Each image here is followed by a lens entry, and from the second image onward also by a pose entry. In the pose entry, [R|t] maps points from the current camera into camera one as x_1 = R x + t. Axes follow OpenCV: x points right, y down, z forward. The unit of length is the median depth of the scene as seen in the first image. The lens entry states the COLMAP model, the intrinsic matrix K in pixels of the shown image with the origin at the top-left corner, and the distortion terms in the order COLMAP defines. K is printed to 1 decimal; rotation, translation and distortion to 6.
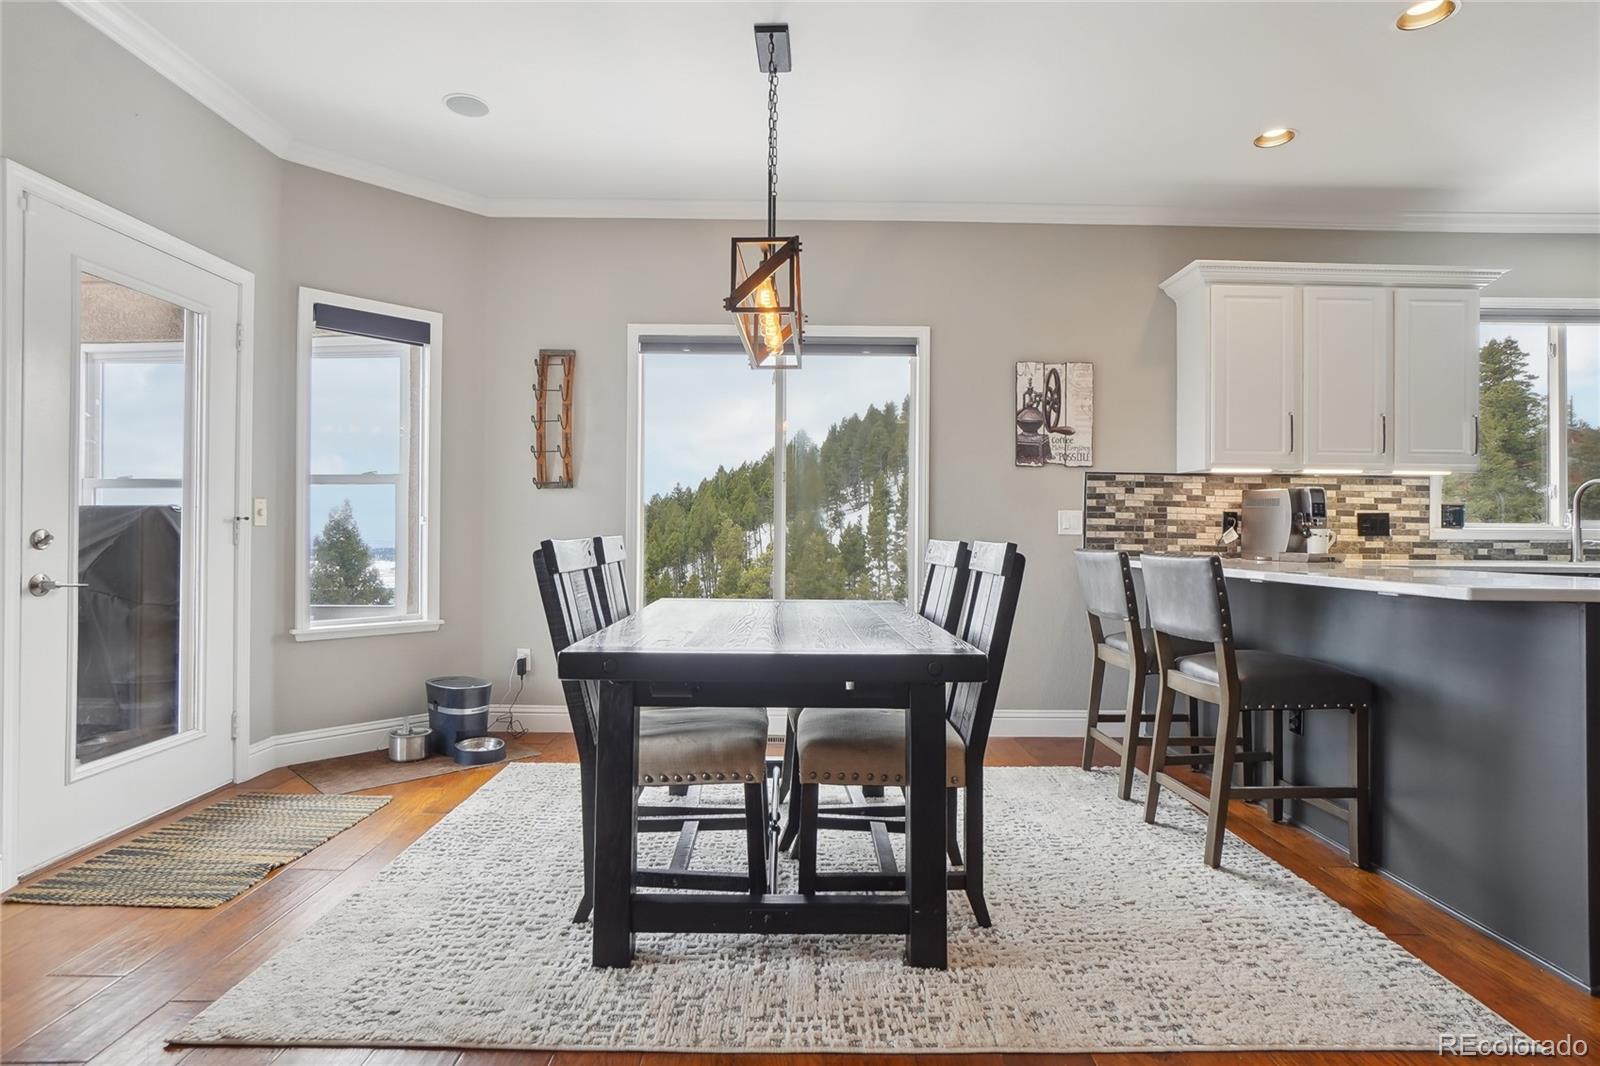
lens RADIAL K [[824.9, 0, 798.3], [0, 824.9, 530.0], [0, 0, 1]] dist [-0.044501, 0.022236]
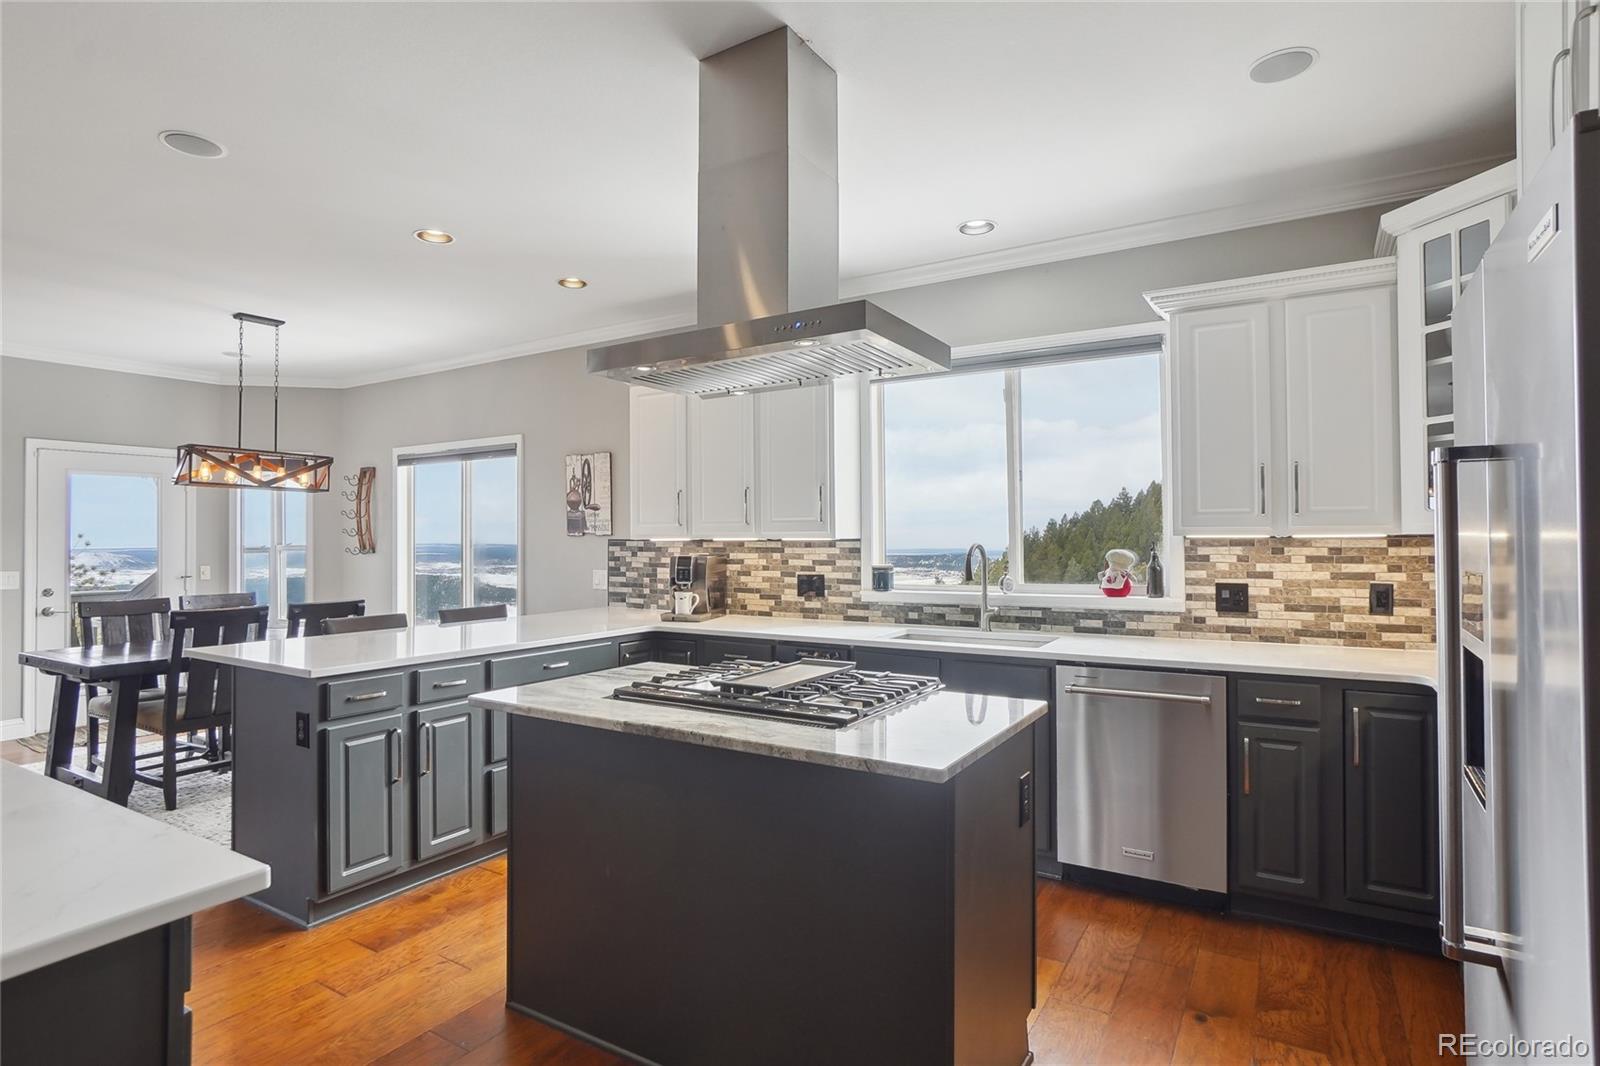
lens RADIAL K [[824.9, 0, 798.3], [0, 824.9, 530.0], [0, 0, 1]] dist [-0.044501, 0.022236]
pose [[0.850088, -0.018037, -0.526332, 1.257195], [0.012067, 0.999818, -0.014773, -0.062960], [0.526503, 0.006207, 0.850151, 0.085661]]
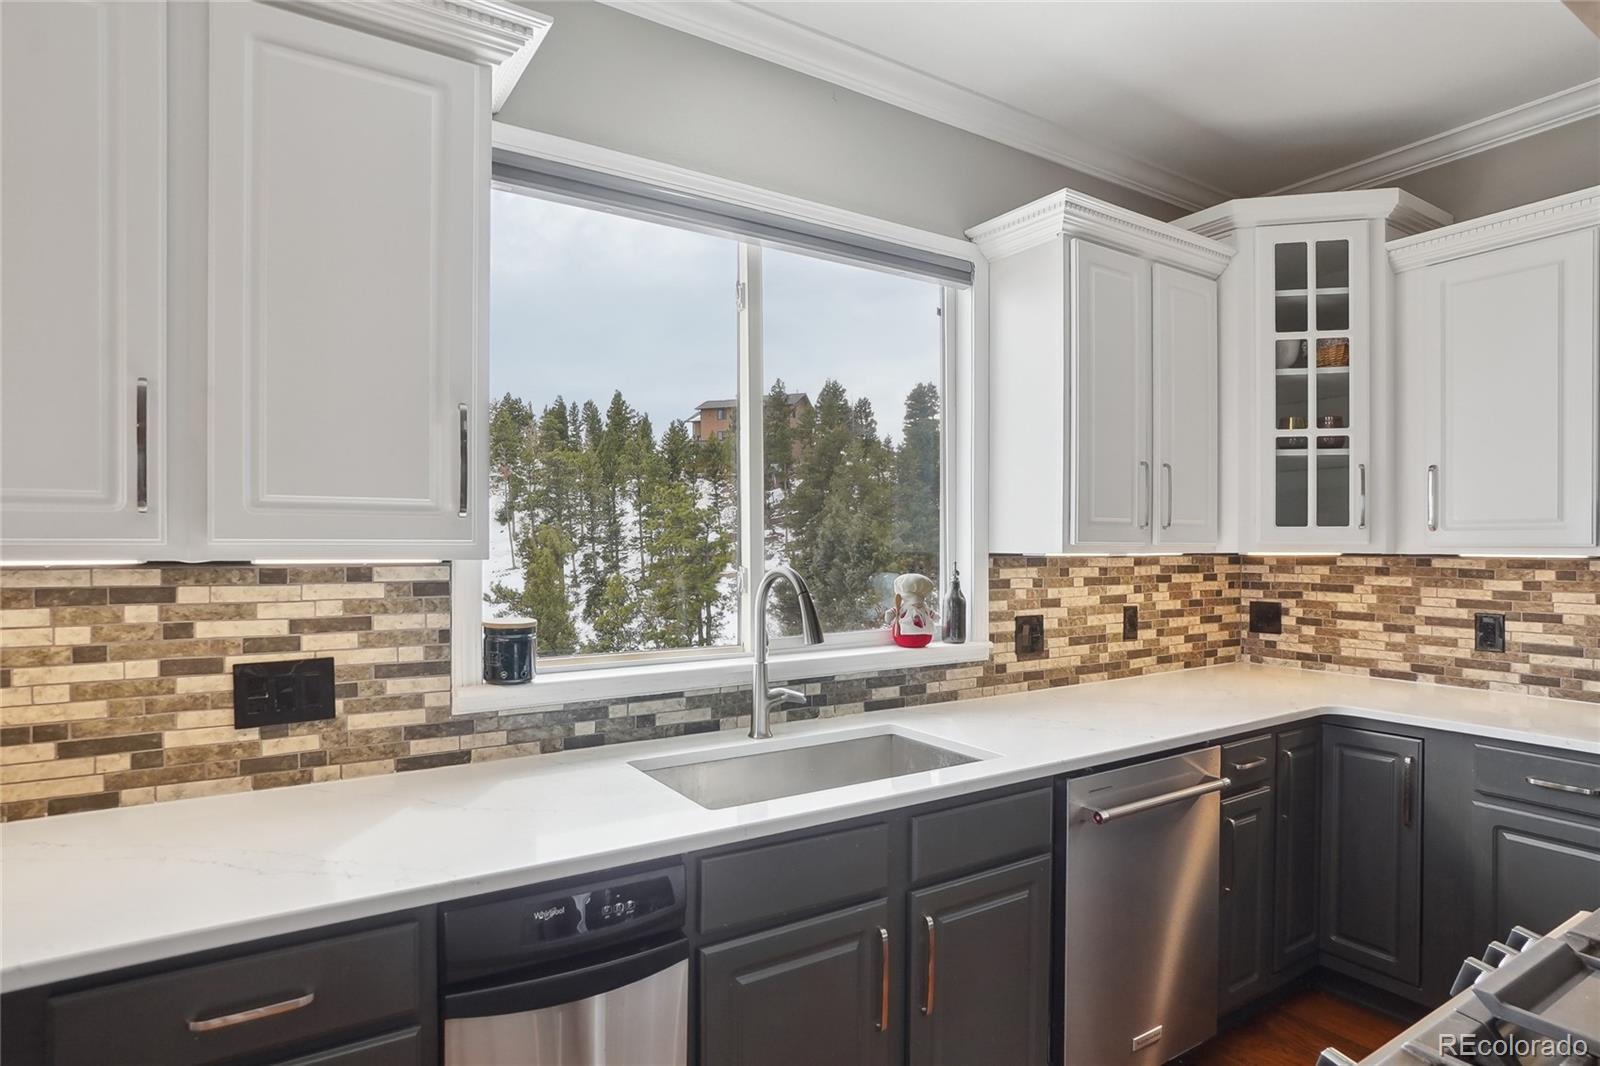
lens RADIAL K [[852.6, 0, 799.8], [0, 852.6, 545.5], [0, 0, 1]] dist [-0.045402, 0.025392]
pose [[0.845106, -0.007150, 0.534551, 0.703146], [0.008200, 0.999966, 0.000411, -0.071685], [-0.534536, 0.004036, 0.845136, 0.551151]]
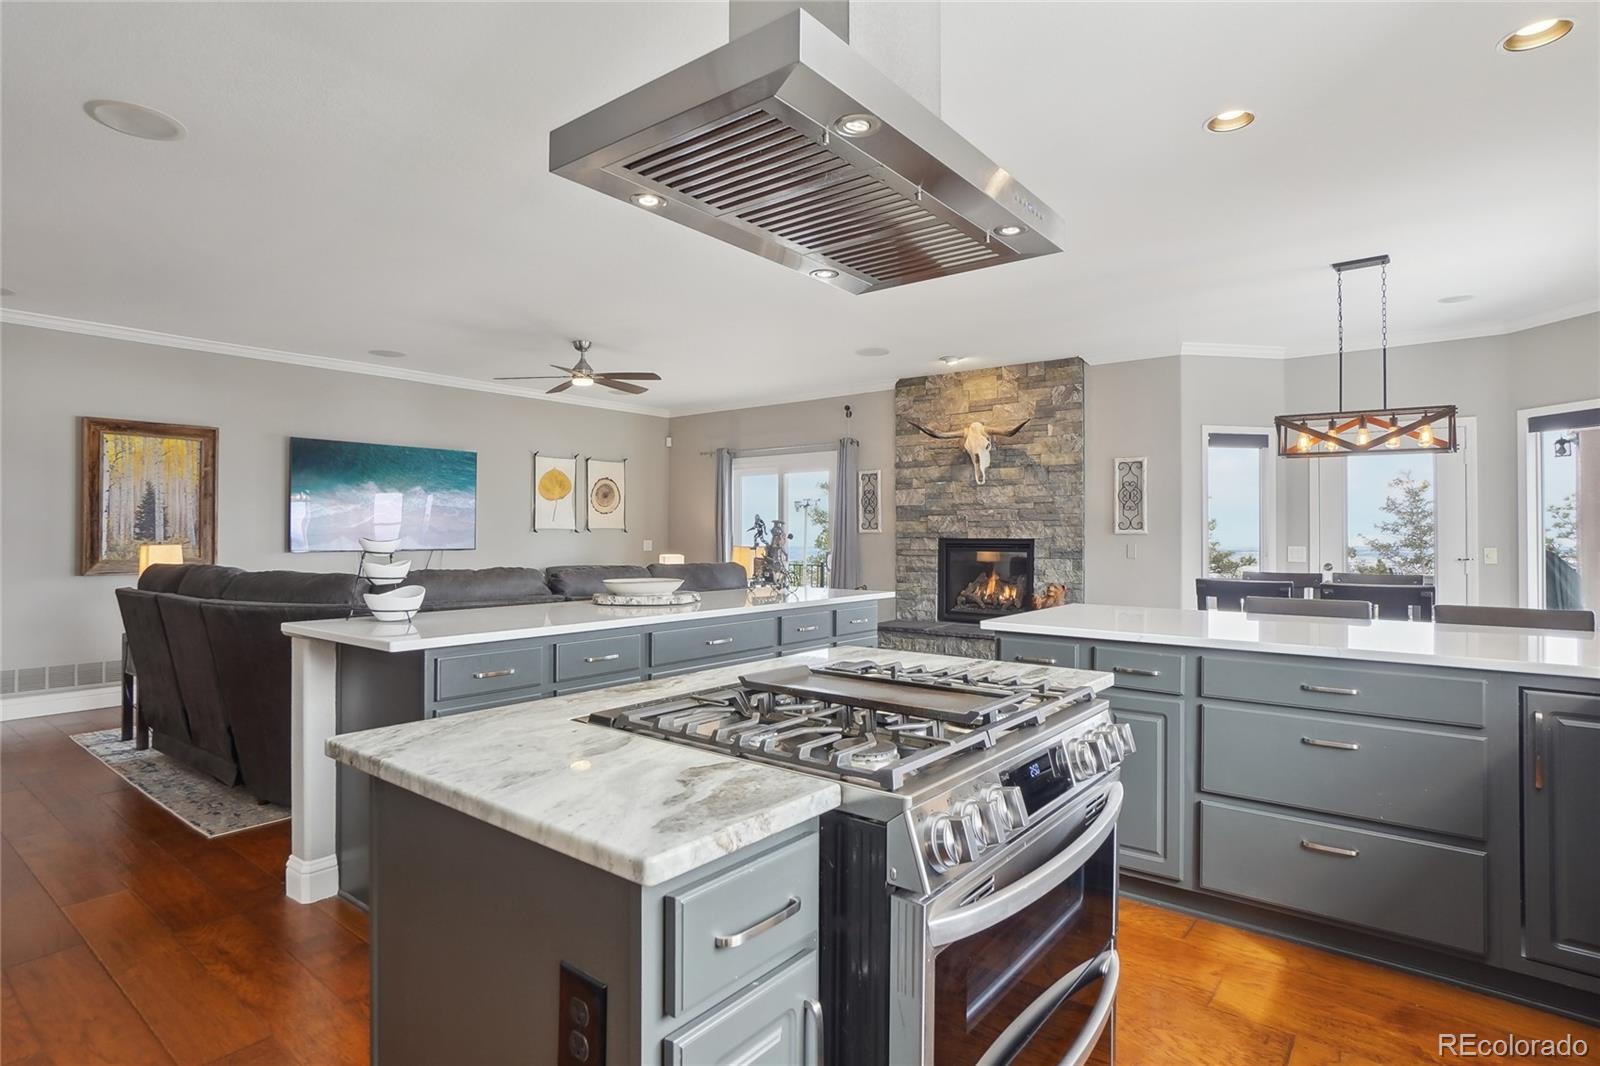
lens RADIAL K [[824.9, 0, 798.3], [0, 824.9, 530.0], [0, 0, 1]] dist [-0.044501, 0.022236]
pose [[-0.625128, -0.011999, -0.780430, 1.242434], [-0.005849, 0.999926, -0.010688, -0.037085], [0.780501, -0.002116, -0.625151, 0.753159]]
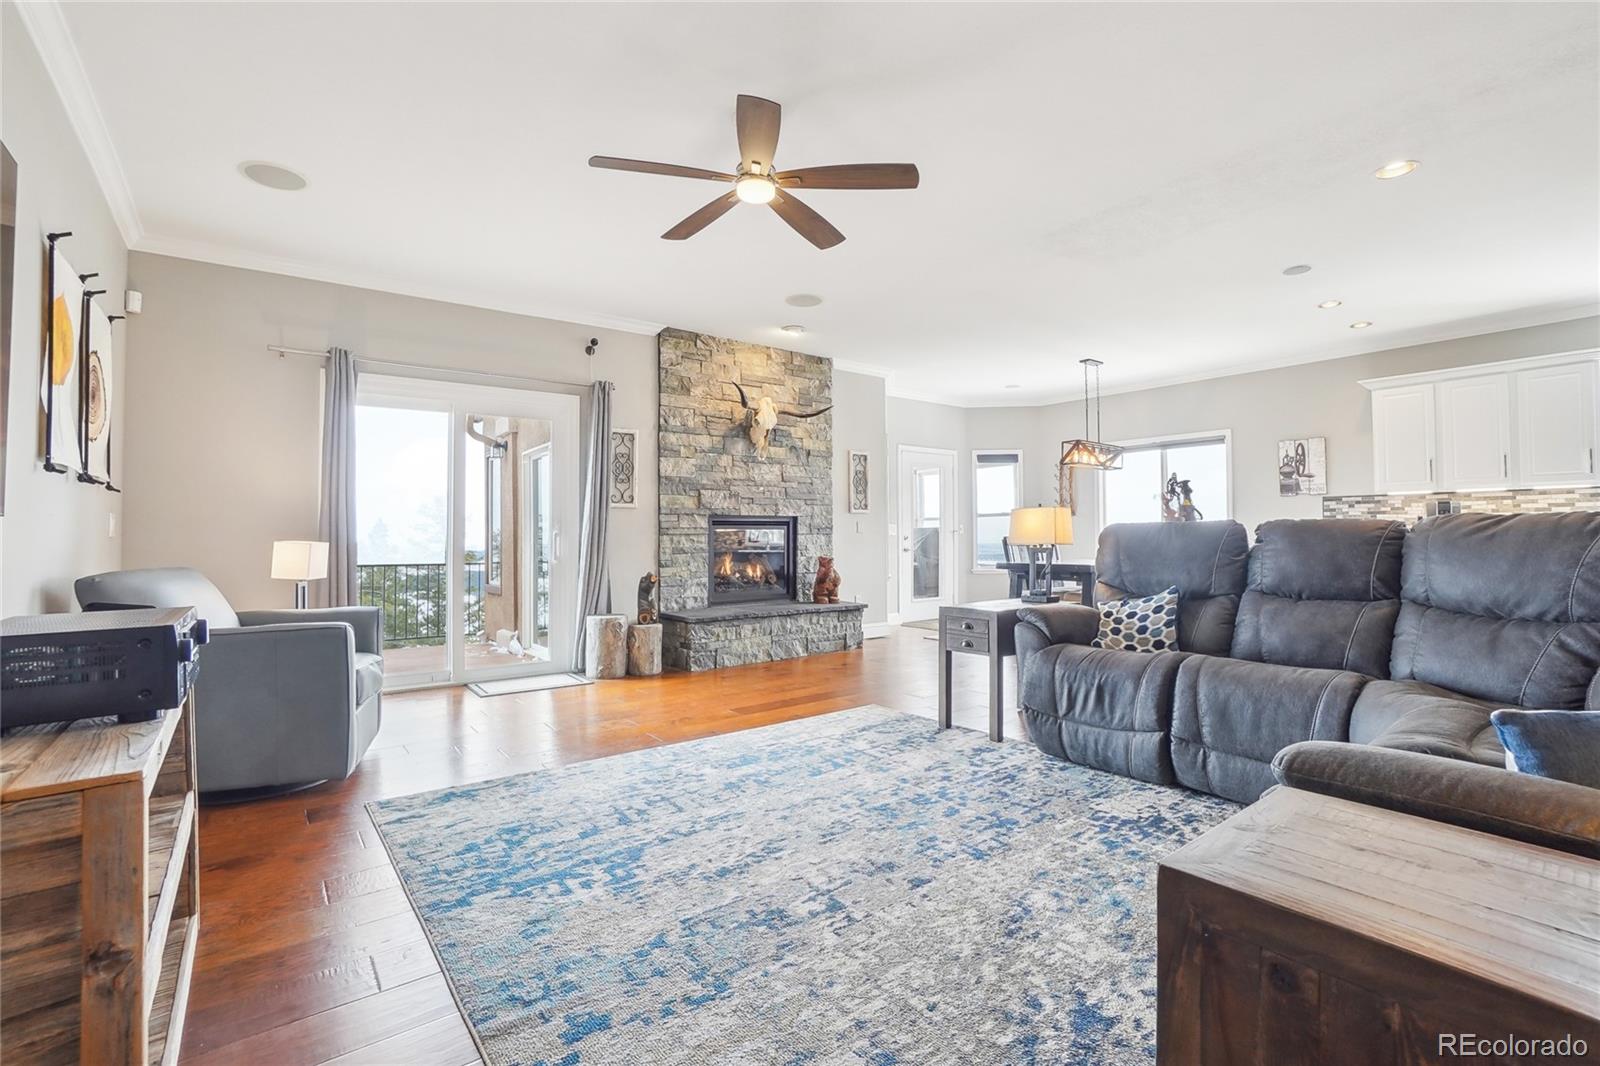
lens RADIAL K [[718.0, 0, 800.0], [0, 718.0, 533.0], [0, 0, 1]] dist [-0.062685, 0.021573]
pose [[0.609135, -0.015173, -0.792921, 0.875713], [0.011454, 0.999881, -0.010335, 0.013112], [0.792984, -0.002787, 0.609236, -0.885901]]
